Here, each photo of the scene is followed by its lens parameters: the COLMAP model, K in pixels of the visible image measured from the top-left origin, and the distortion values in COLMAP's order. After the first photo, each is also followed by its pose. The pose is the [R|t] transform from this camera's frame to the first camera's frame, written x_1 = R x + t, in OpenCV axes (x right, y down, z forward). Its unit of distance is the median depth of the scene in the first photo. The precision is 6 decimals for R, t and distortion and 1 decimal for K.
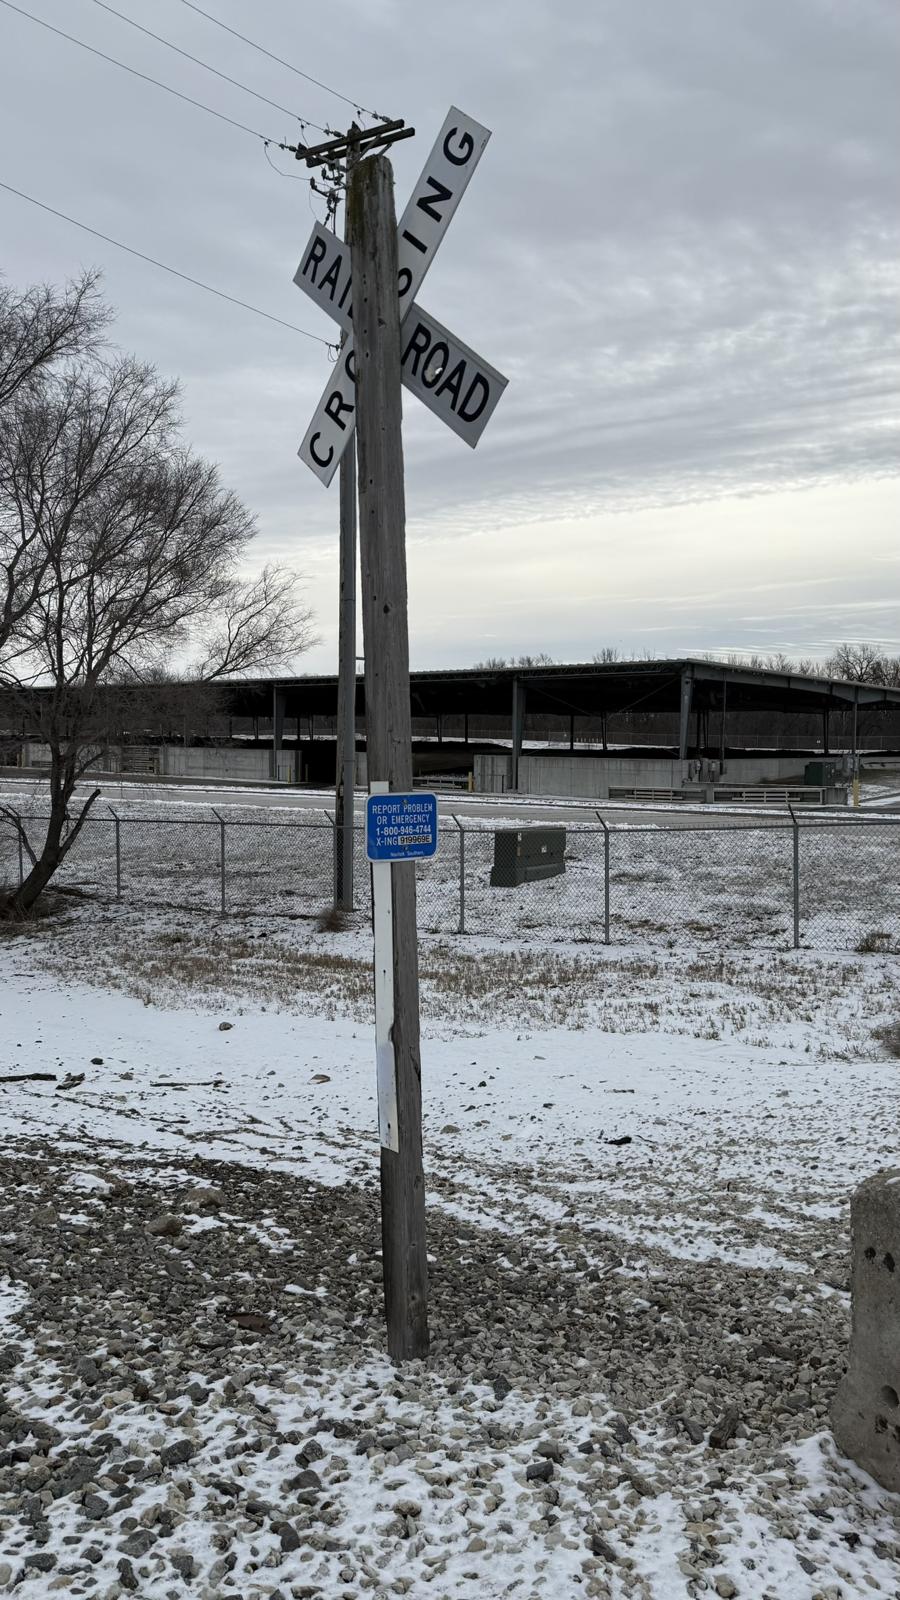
lens RADIAL K [[1100.5, 0, 446.1], [0, 1100.5, 838.2], [0, 0, 1]] dist [0.078570, -0.088382]
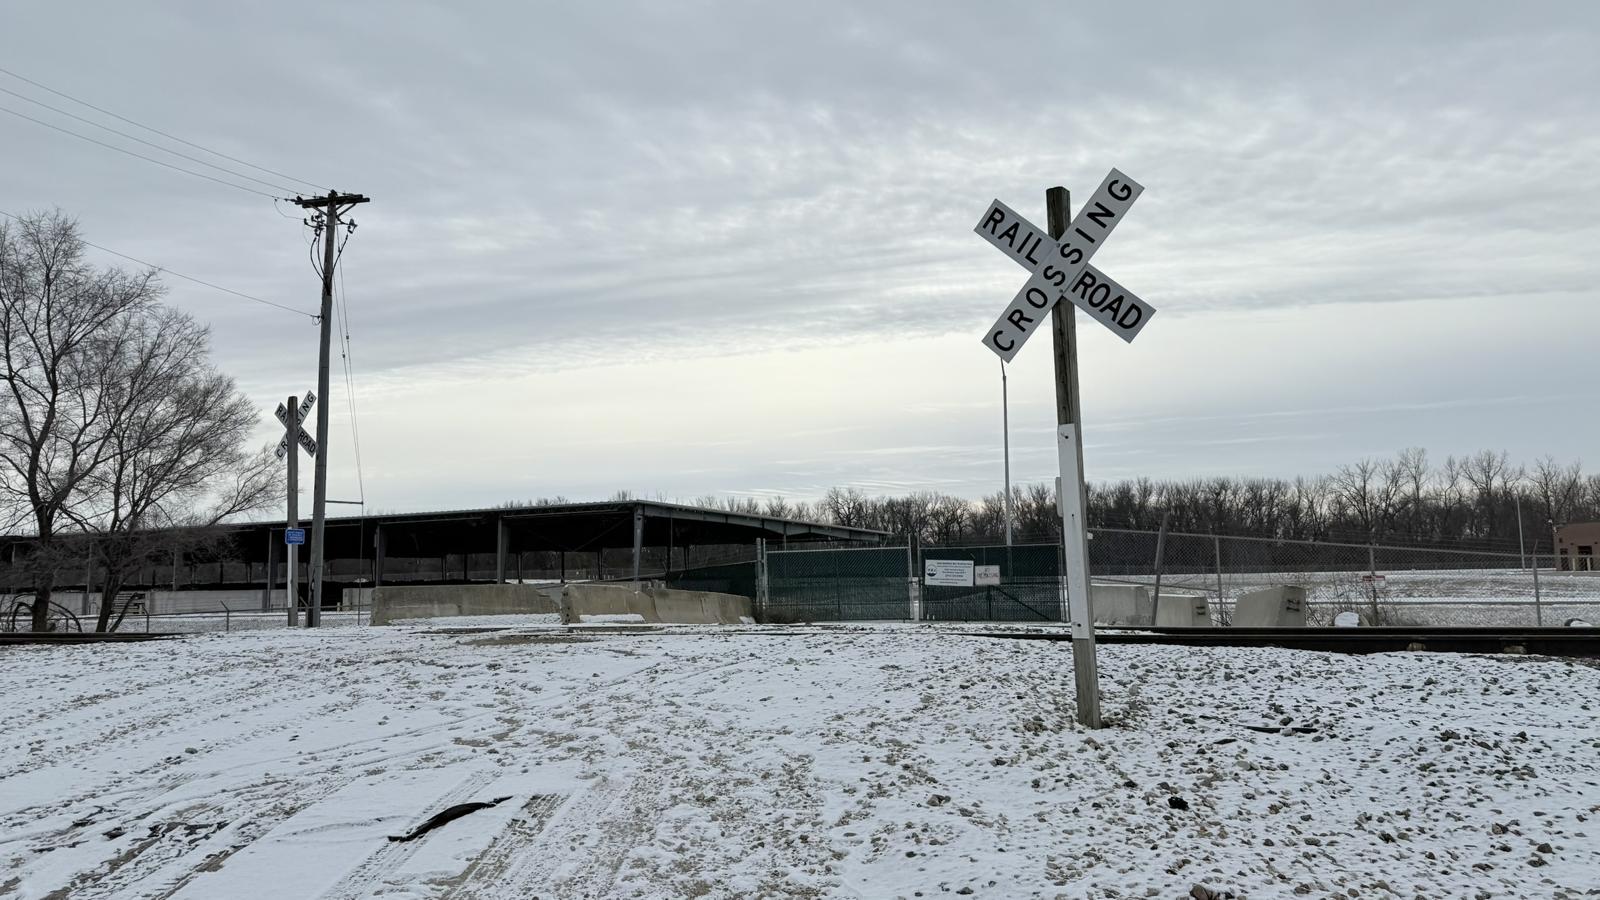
lens RADIAL K [[1121.8, 0, 786.4], [0, 1121.8, 453.4], [0, 0, 1]] dist [0.043882, -0.054450]
pose [[0.977328, 0.020108, 0.210772, 0.194999], [0.019890, 0.982359, -0.185944, 0.060434], [-0.210793, 0.185921, 0.959687, -0.578330]]
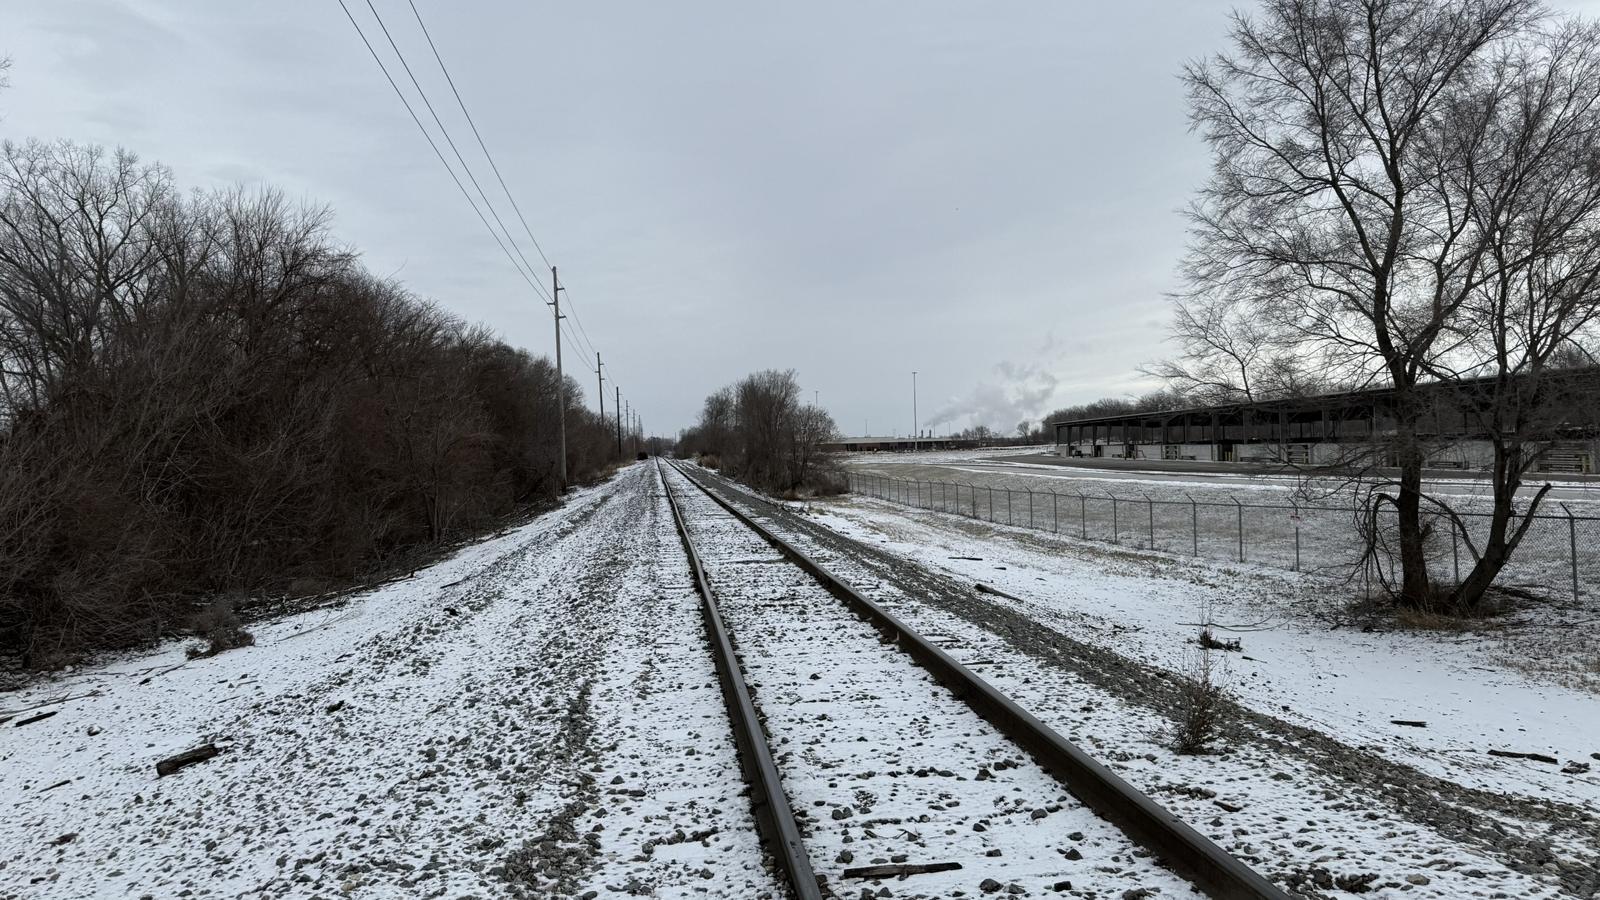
lens RADIAL K [[1121.8, 0, 786.4], [0, 1121.8, 453.4], [0, 0, 1]] dist [0.043882, -0.054450]
pose [[0.650120, -0.027971, -0.759316, -0.007518], [-0.033431, 0.997302, -0.065361, 0.009624], [0.759096, 0.067877, 0.647431, -0.067777]]
